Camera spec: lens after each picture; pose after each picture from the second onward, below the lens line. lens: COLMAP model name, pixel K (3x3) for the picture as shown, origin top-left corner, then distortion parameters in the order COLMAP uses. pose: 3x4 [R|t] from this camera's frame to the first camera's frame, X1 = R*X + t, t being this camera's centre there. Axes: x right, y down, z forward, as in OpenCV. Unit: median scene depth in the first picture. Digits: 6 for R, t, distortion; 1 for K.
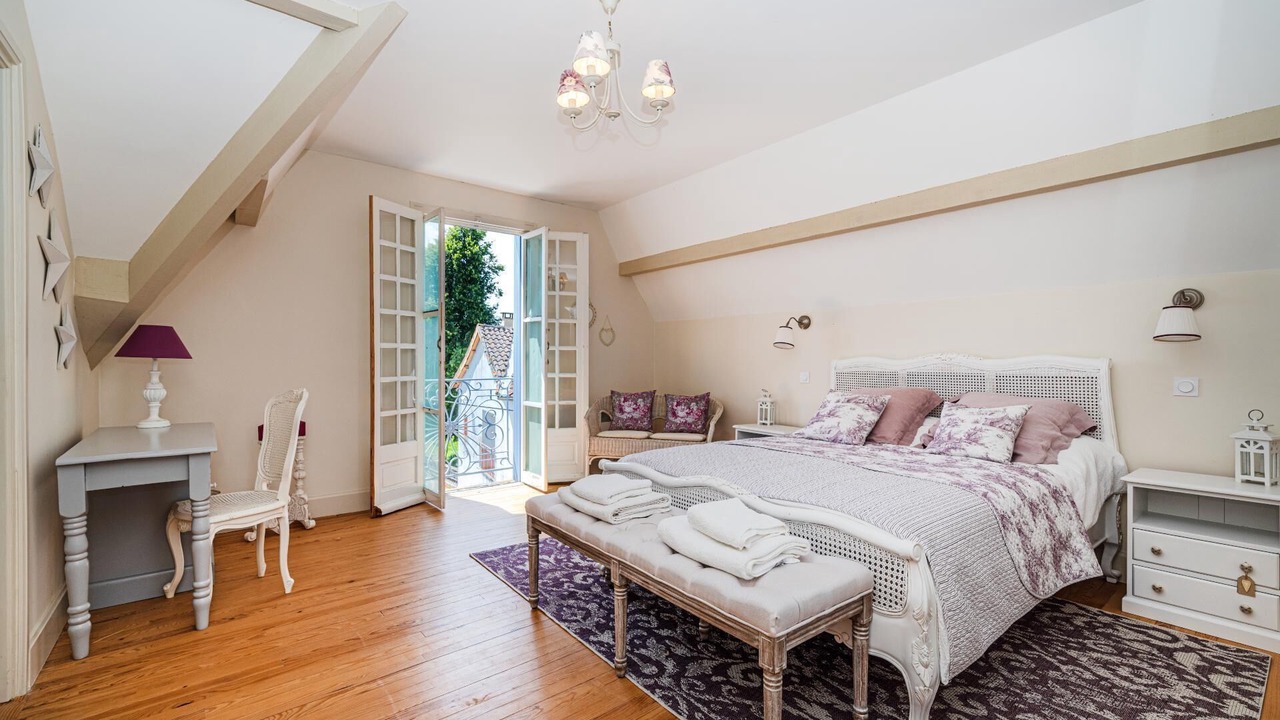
lens RADIAL K [[534.5, 0, 640.5], [0, 534.5, 362.6], [0, 0, 1]] dist [-0.019133, -0.000191]
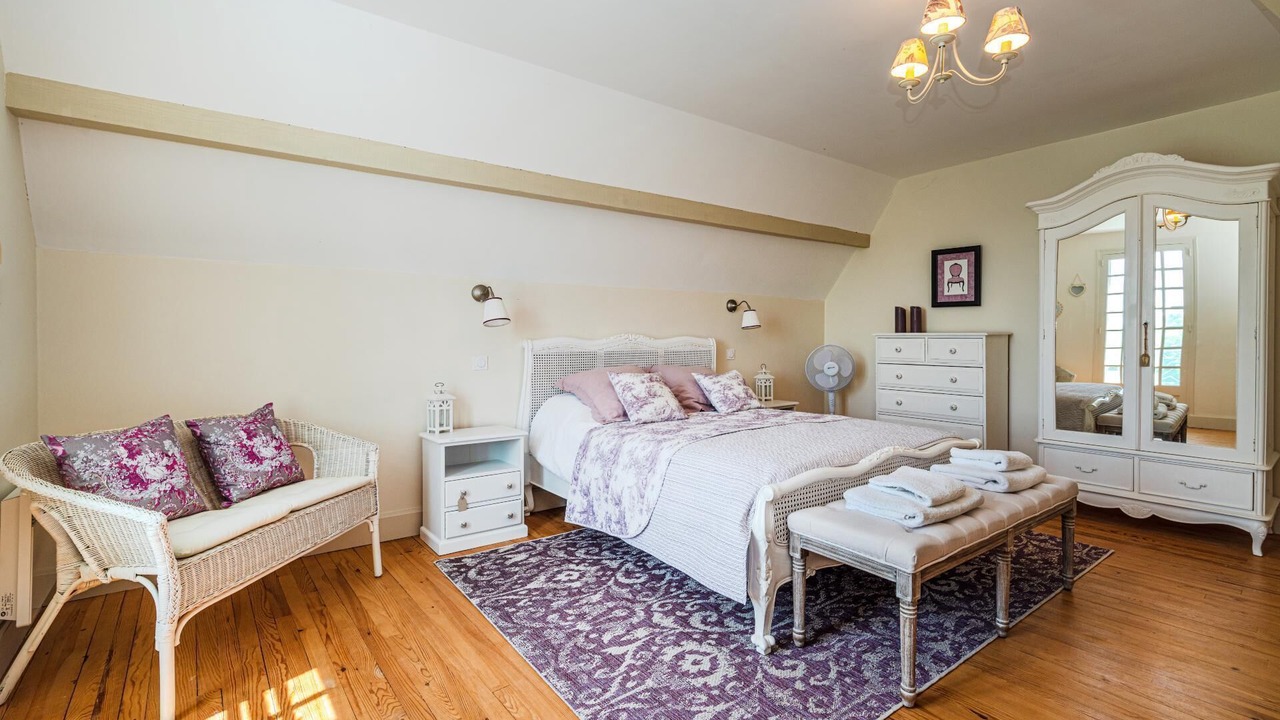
lens RADIAL K [[587.5, 0, 642.7], [0, 587.5, 334.2], [0, 0, 1]] dist [0.022884, 0.000128]
pose [[0.009945, 0.011013, 0.999890, -0.539818], [0.005776, 0.999922, -0.011070, -0.002350], [-0.999934, 0.005885, 0.009880, 0.742733]]
